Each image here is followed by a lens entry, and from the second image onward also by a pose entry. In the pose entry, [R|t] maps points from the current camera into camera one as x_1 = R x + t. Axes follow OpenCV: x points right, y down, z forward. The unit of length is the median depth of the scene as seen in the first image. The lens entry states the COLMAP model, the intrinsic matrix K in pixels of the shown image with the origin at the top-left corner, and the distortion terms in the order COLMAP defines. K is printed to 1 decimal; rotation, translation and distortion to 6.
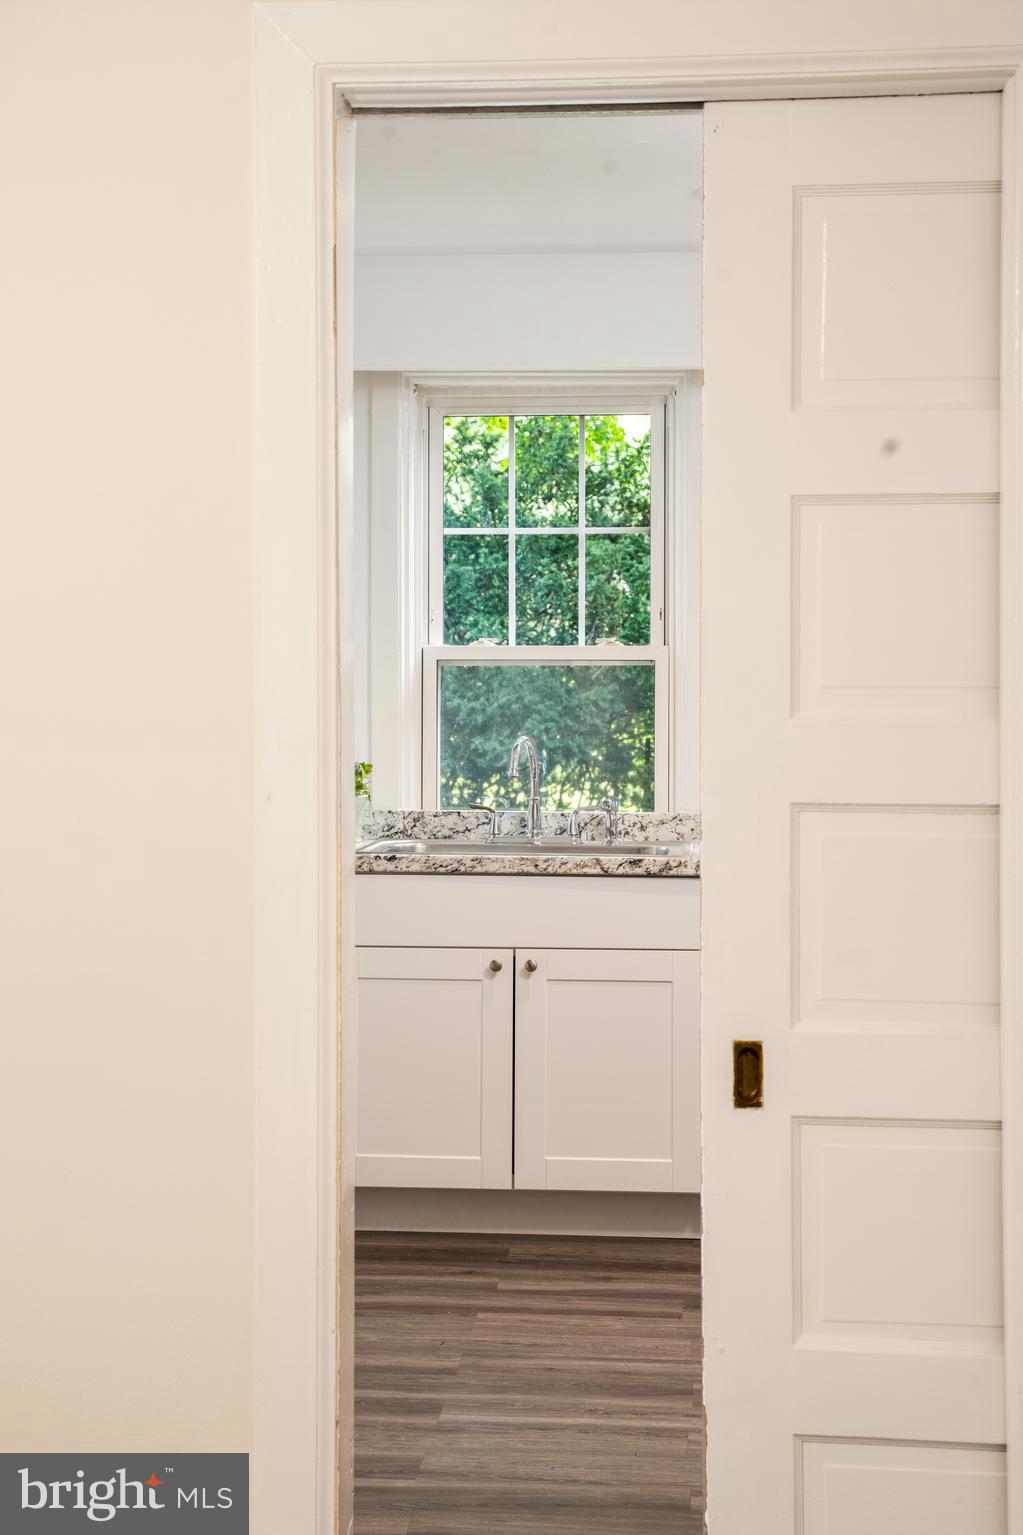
lens RADIAL K [[2423.7, 0, 511.5], [0, 2423.7, 767.5], [0, 0, 1]] dist [-0.020313, -0.030750]
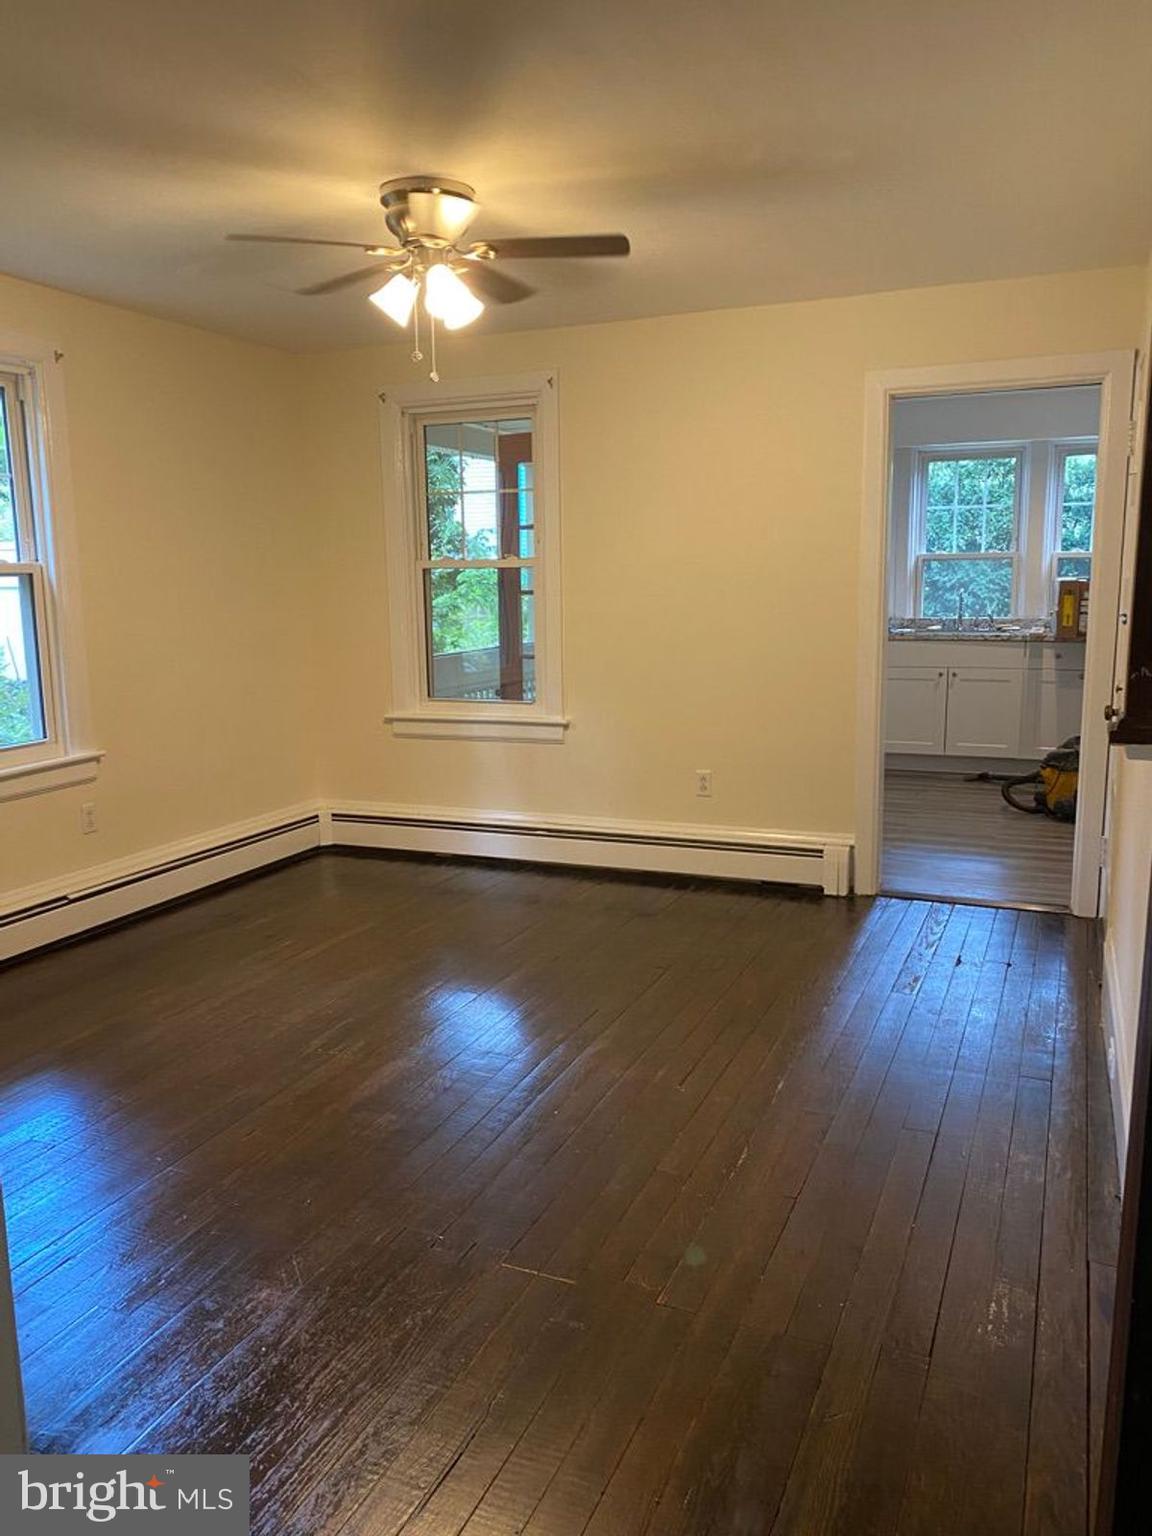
lens RADIAL K [[1156.5, 0, 576.0], [0, 1156.5, 768.0], [0, 0, 1]] dist [0.101673, -0.201640]
pose [[0.948140, 0.033085, -0.316125, 0.022635], [0.008726, 0.991484, 0.129940, 0.012647], [0.317732, -0.125959, 0.939777, -0.375188]]
